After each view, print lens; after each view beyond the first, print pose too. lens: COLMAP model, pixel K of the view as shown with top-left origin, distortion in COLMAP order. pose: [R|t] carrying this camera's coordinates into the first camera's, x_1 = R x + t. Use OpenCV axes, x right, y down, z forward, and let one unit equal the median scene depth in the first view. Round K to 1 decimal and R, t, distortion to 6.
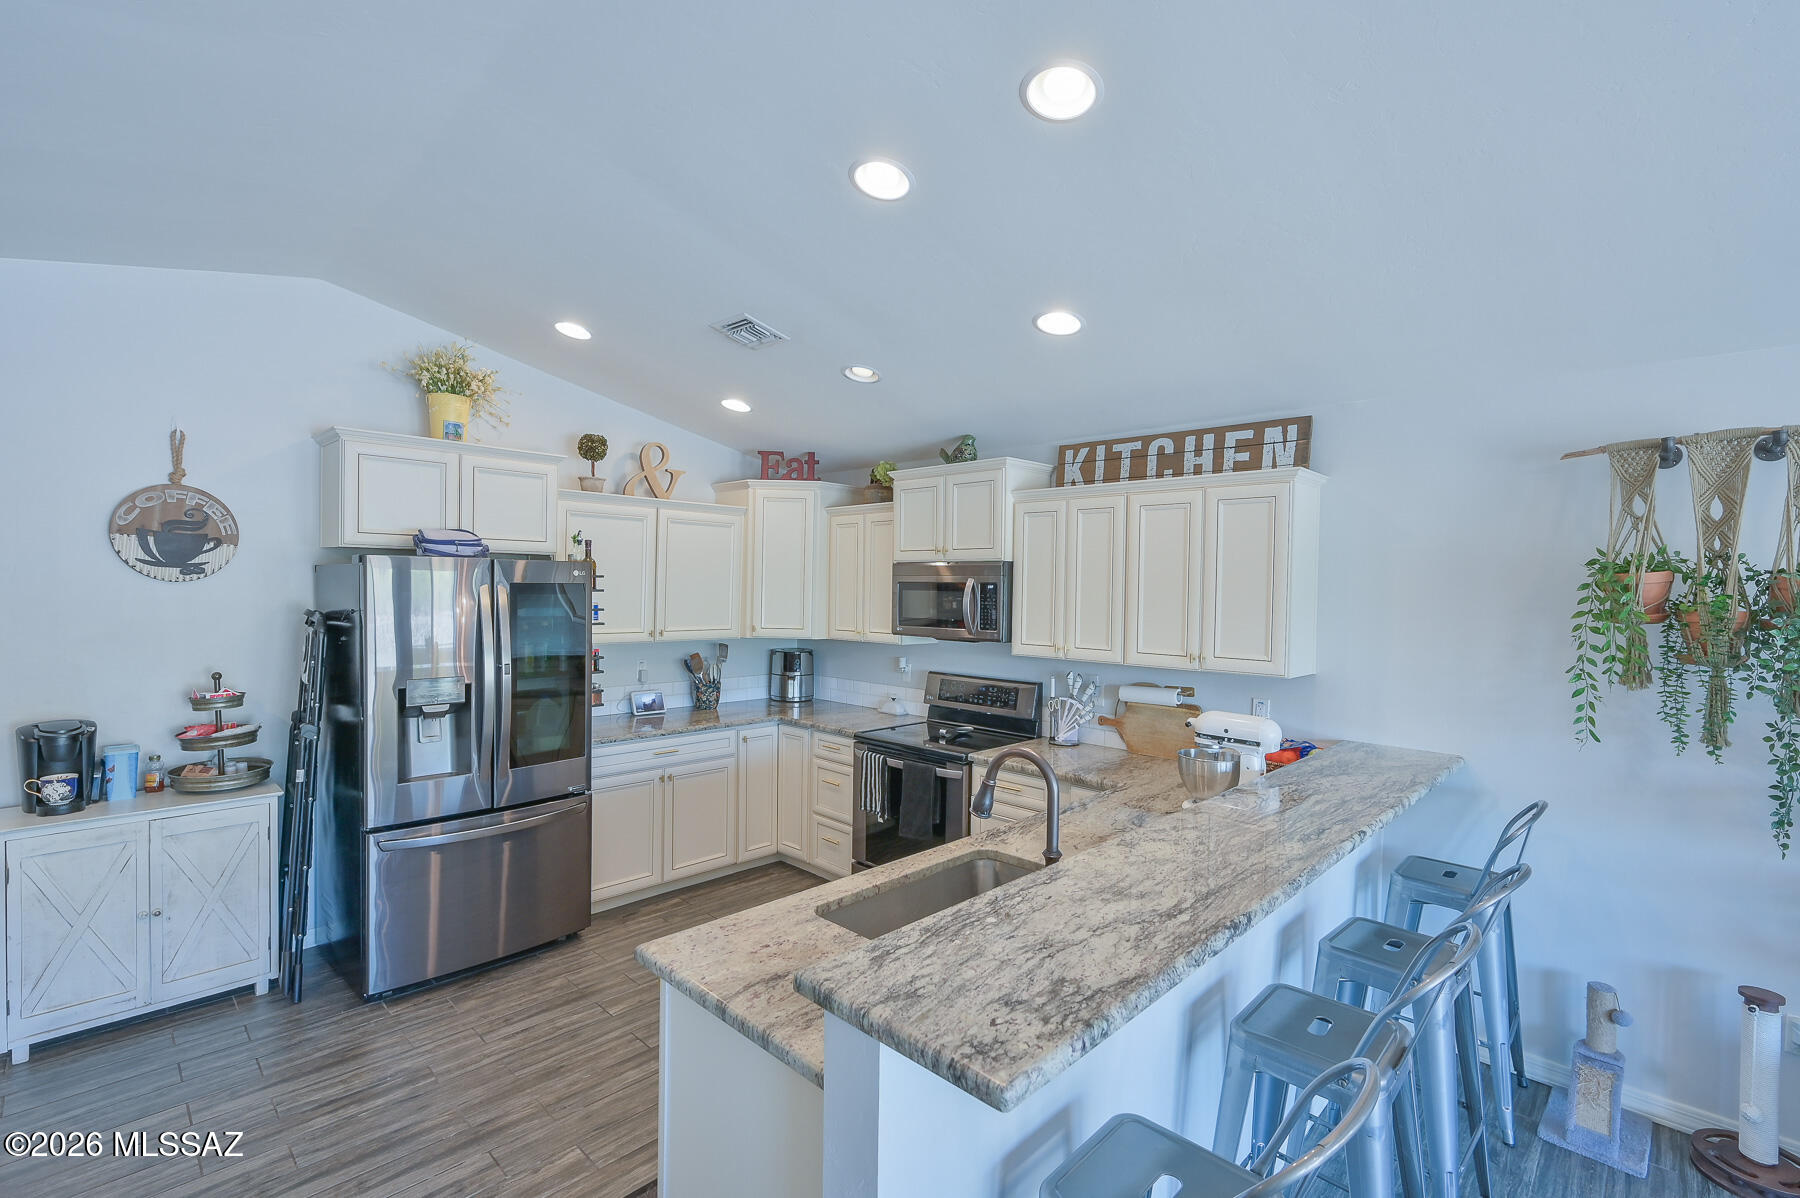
lens RADIAL K [[820.0, 0, 911.5], [0, 820.0, 601.0], [0, 0, 1]] dist [0.000734, 0.000250]
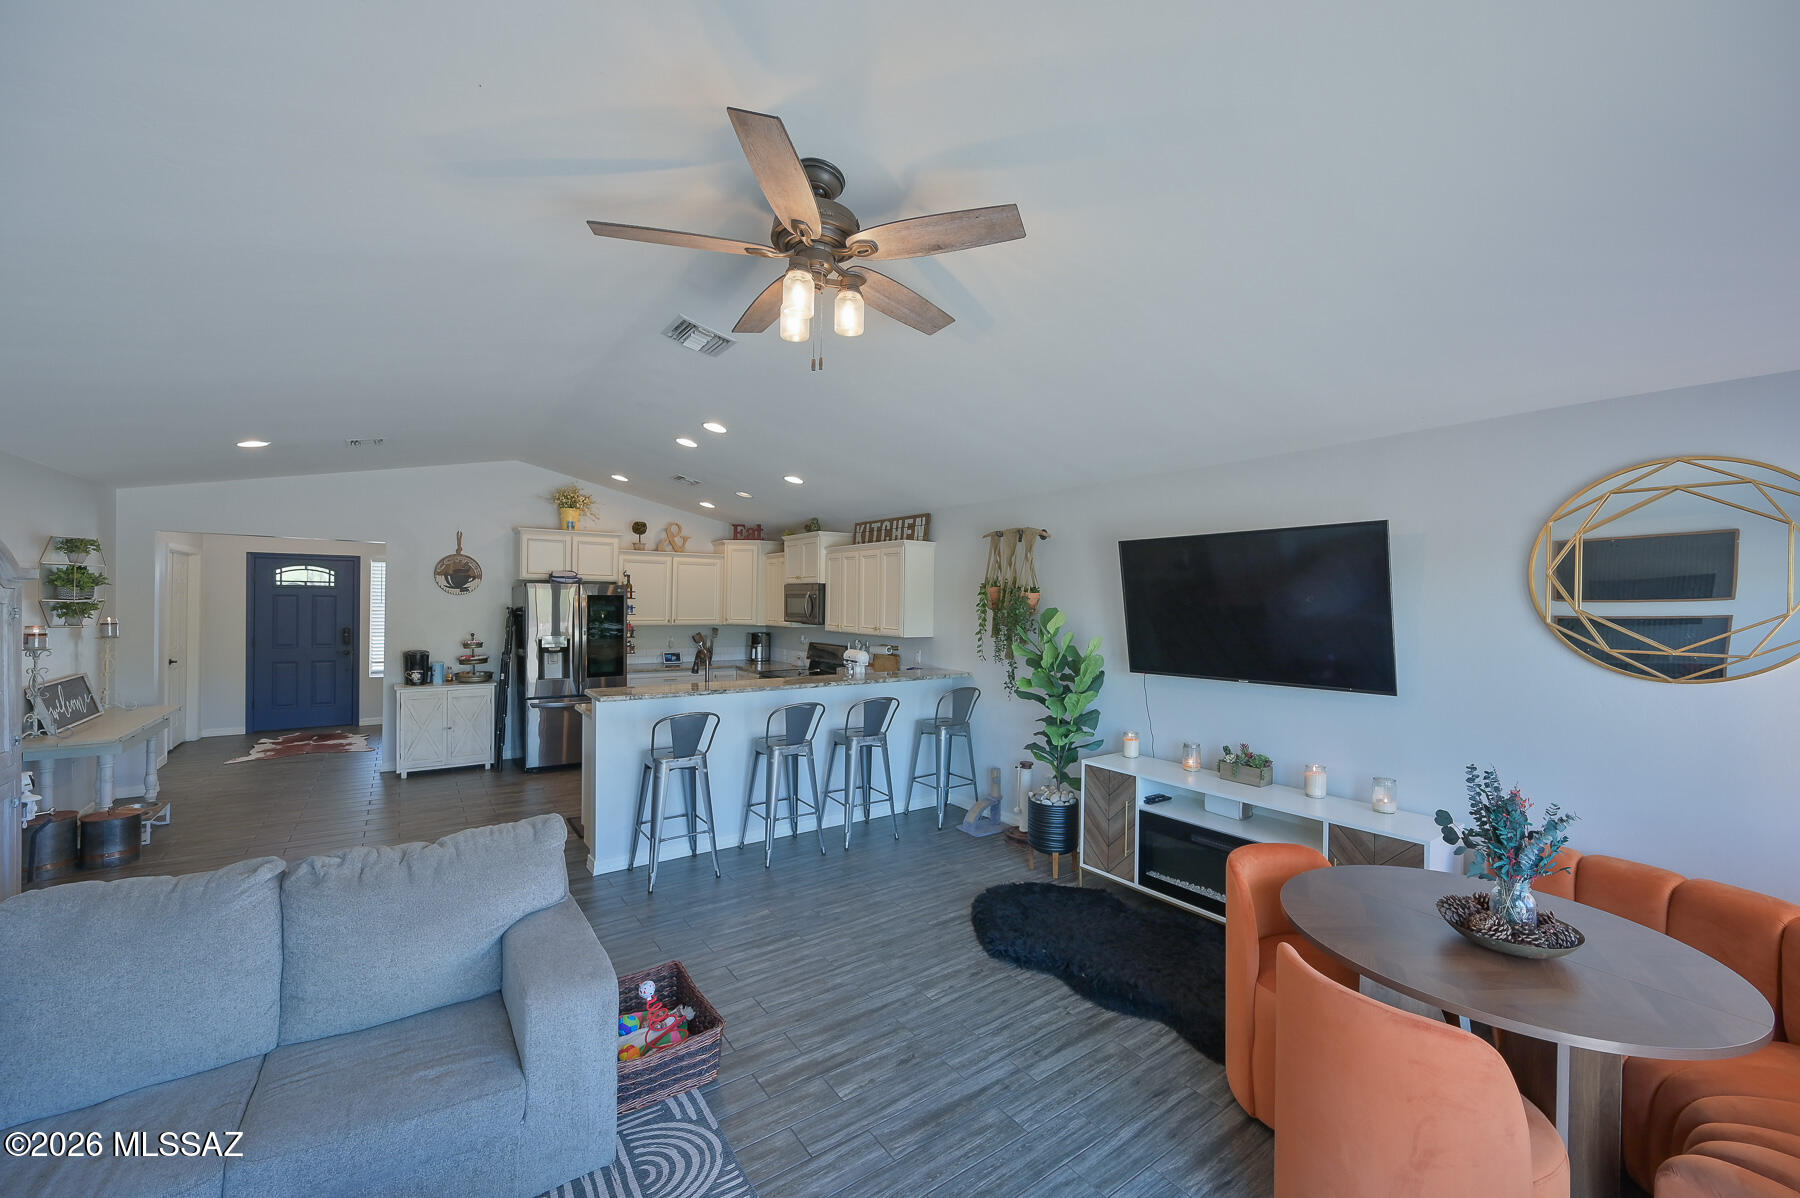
lens RADIAL K [[707.0, 0, 899.9], [0, 707.0, 603.5], [0, 0, 1]] dist [-0.002211, 0.000211]
pose [[0.982957, -0.001964, -0.183825, 0.672110], [-0.000745, 0.999892, -0.014667, 0.027949], [0.183834, 0.014554, 0.982849, -0.706942]]
